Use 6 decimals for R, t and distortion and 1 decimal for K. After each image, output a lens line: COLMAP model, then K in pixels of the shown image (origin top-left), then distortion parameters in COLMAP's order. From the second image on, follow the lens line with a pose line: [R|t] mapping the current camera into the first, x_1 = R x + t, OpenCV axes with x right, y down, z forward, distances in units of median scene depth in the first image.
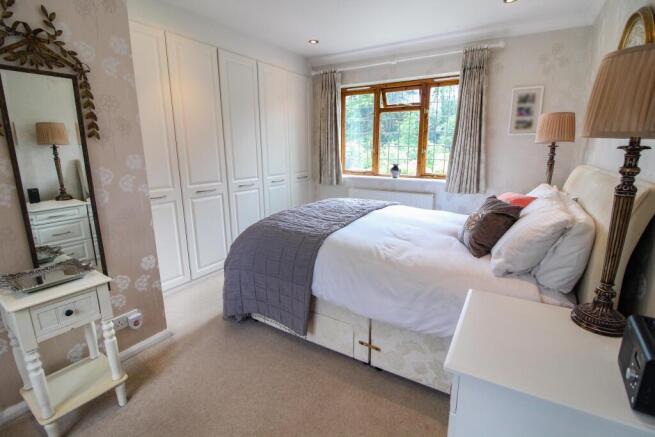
lens RADIAL K [[302.5, 0, 332.3], [0, 302.5, 211.9], [0, 0, 1]] dist [0.001570, -0.015049]
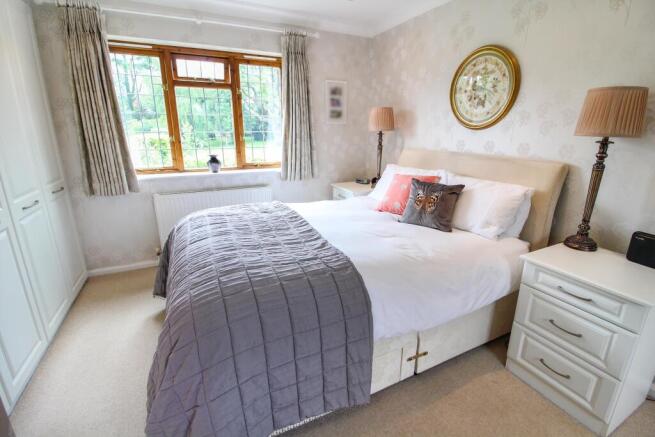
lens RADIAL K [[302.5, 0, 332.3], [0, 302.5, 211.9], [0, 0, 1]] dist [0.001570, -0.015049]
pose [[0.543704, -0.214929, 0.811290, -0.320294], [0.167787, 0.974975, 0.145847, -0.079825], [-0.822334, 0.056826, 0.566160, 0.314101]]
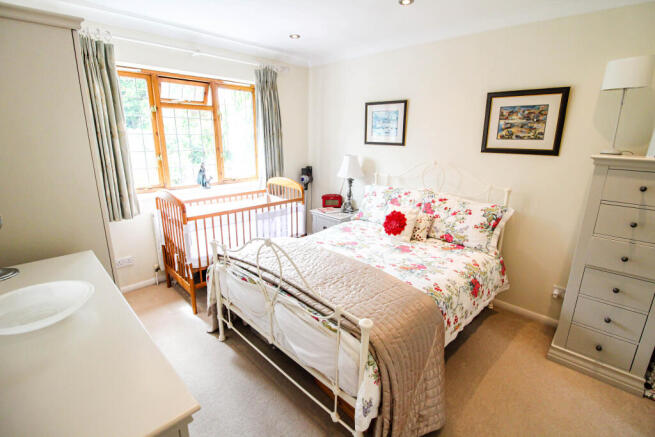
lens RADIAL K [[302.5, 0, 332.3], [0, 302.5, 211.9], [0, 0, 1]] dist [0.001570, -0.015049]
pose [[0.218972, -0.232949, 0.947516, -0.581673], [0.189200, 0.962789, 0.192980, -0.153393], [-0.957212, 0.137012, 0.254898, 0.467493]]
